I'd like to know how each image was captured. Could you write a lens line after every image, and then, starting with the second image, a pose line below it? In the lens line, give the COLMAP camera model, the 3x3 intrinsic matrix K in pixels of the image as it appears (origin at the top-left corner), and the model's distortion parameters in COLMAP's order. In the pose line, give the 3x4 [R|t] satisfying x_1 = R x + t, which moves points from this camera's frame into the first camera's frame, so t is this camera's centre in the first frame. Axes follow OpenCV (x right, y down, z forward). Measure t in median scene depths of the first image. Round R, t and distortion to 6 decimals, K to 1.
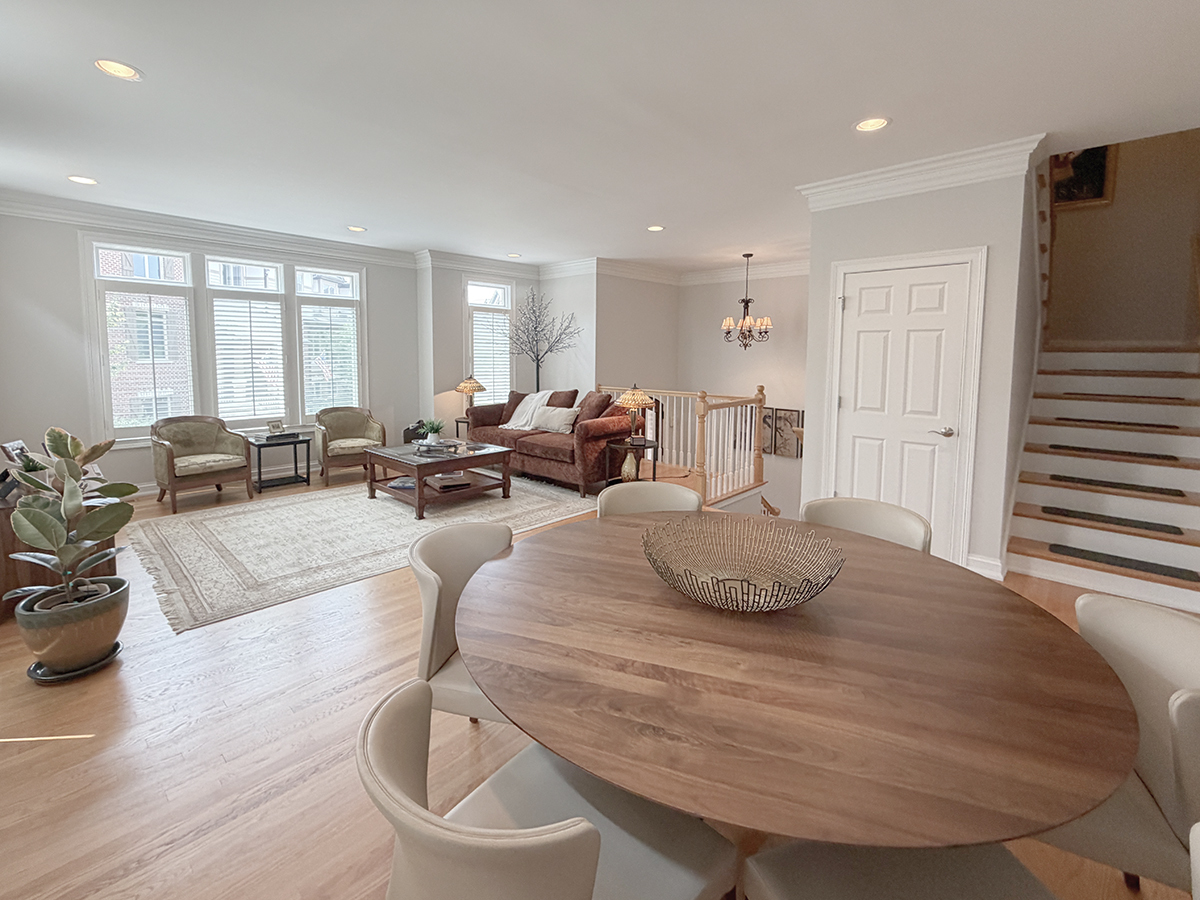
lens RADIAL K [[531.3, 0, 603.6], [0, 531.3, 394.7], [0, 0, 1]] dist [0.001239, -0.000056]
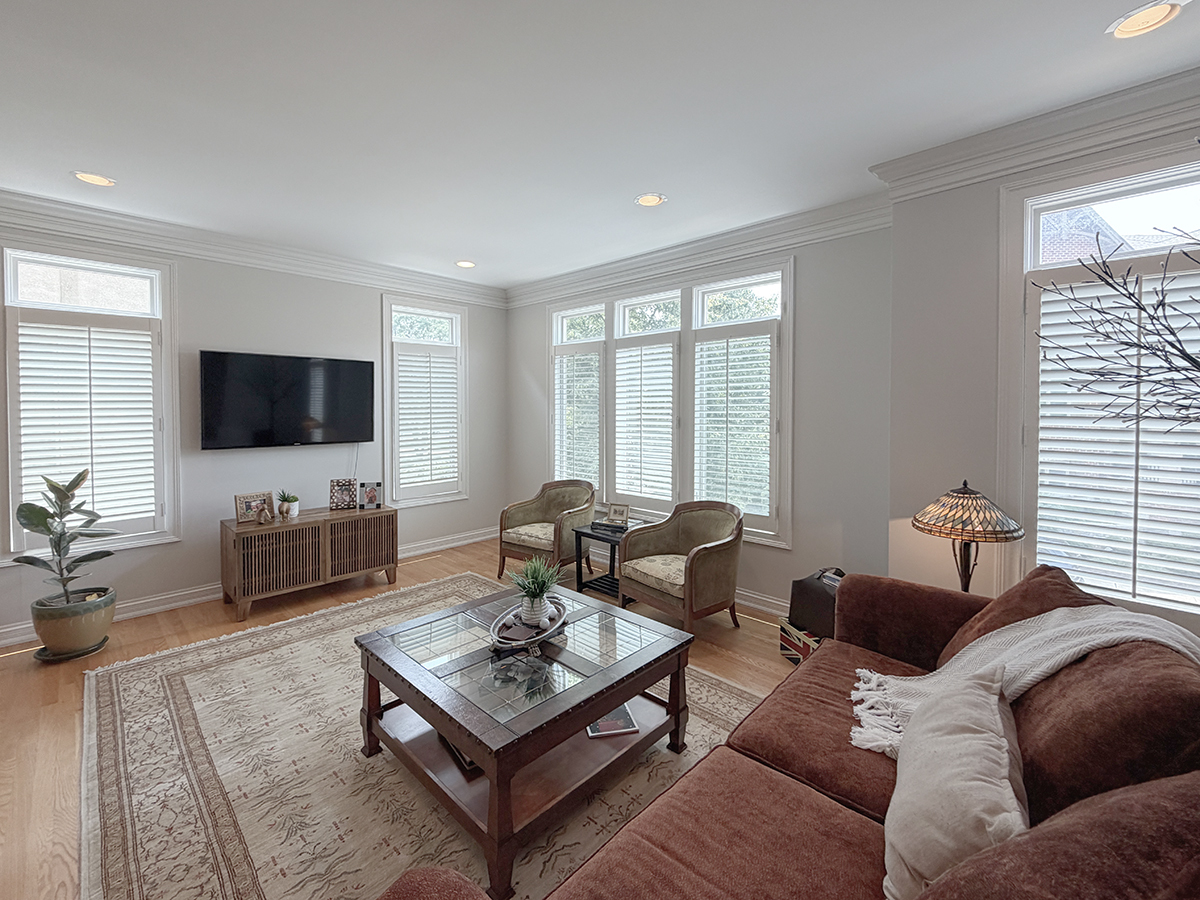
lens RADIAL K [[512.5, 0, 596.6], [0, 512.5, 417.3], [0, 0, 1]] dist [0.002101, -0.000512]
pose [[-0.022160, 0.014264, -0.999653, 0.090286], [-0.079466, 0.996709, 0.015984, -0.075117], [0.996591, 0.079793, -0.020954, 0.905205]]
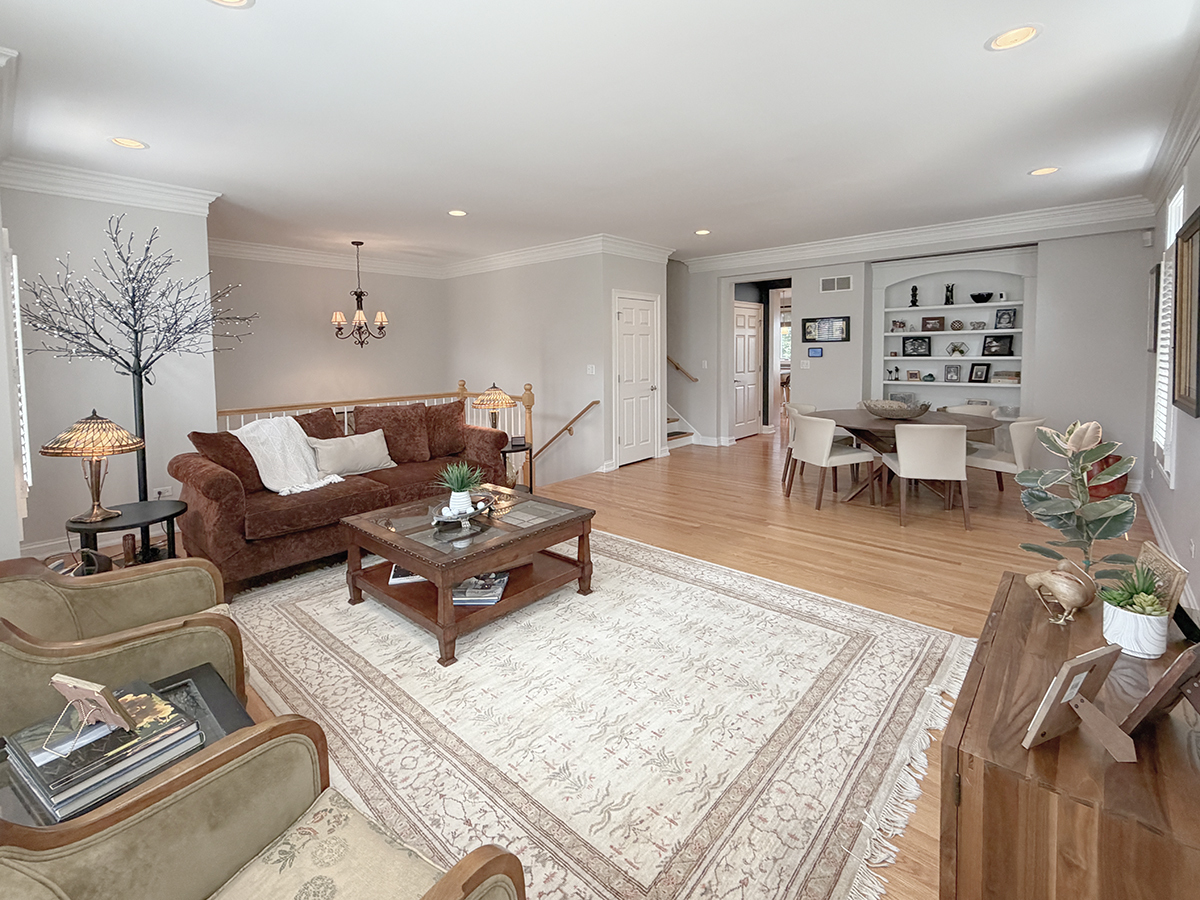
lens RADIAL K [[536.6, 0, 593.6], [0, 536.6, 377.9], [0, 0, 1]] dist [0.000498, -0.000297]
pose [[-0.010137, -0.055832, 0.998389, -0.768935], [0.092833, 0.994075, 0.056534, -0.057489], [-0.995630, 0.093257, -0.004894, 0.734213]]
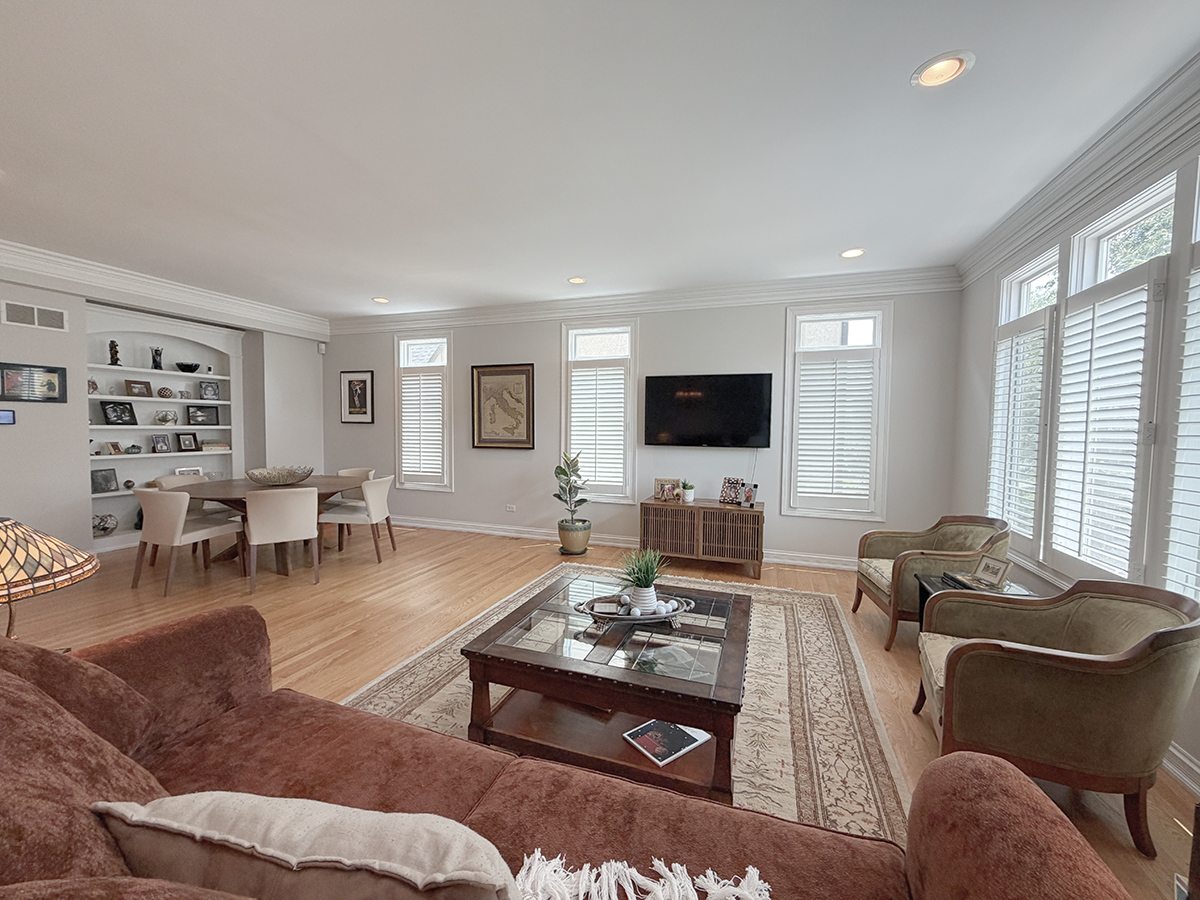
lens RADIAL K [[481.9, 0, 597.9], [0, 481.9, 450.5], [0, 0, 1]] dist [0.001984, -0.000188]
pose [[-0.920528, 0.001348, -0.390675, -0.108989], [-0.049830, 0.991422, 0.120831, -0.076615], [0.387486, 0.130696, -0.912564, 1.160420]]
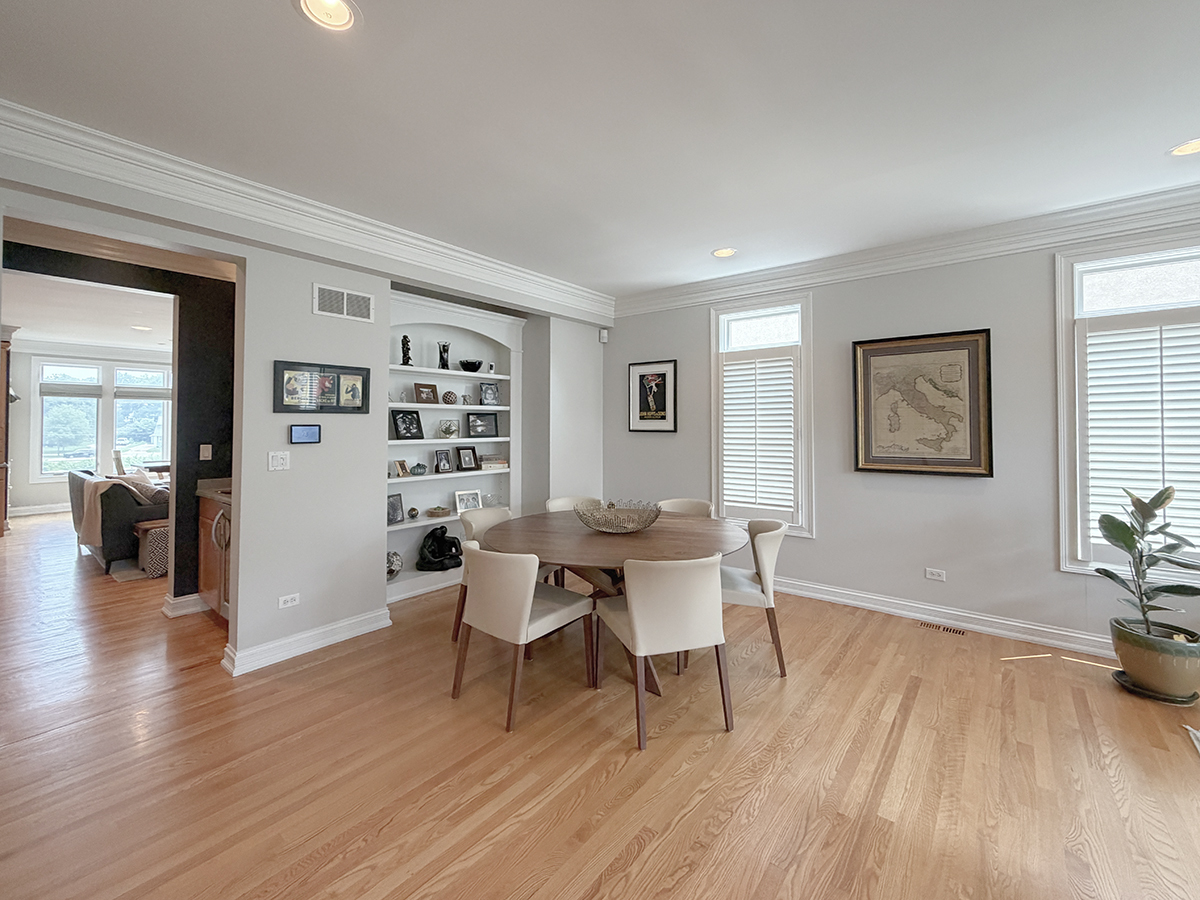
lens RADIAL K [[512.5, 0, 596.6], [0, 512.5, 417.3], [0, 0, 1]] dist [0.002101, -0.000512]
pose [[-0.997132, -0.007555, -0.075310, 0.120944], [-0.012467, 0.997809, 0.064975, -0.057720], [0.074654, 0.065728, -0.995041, 0.794031]]
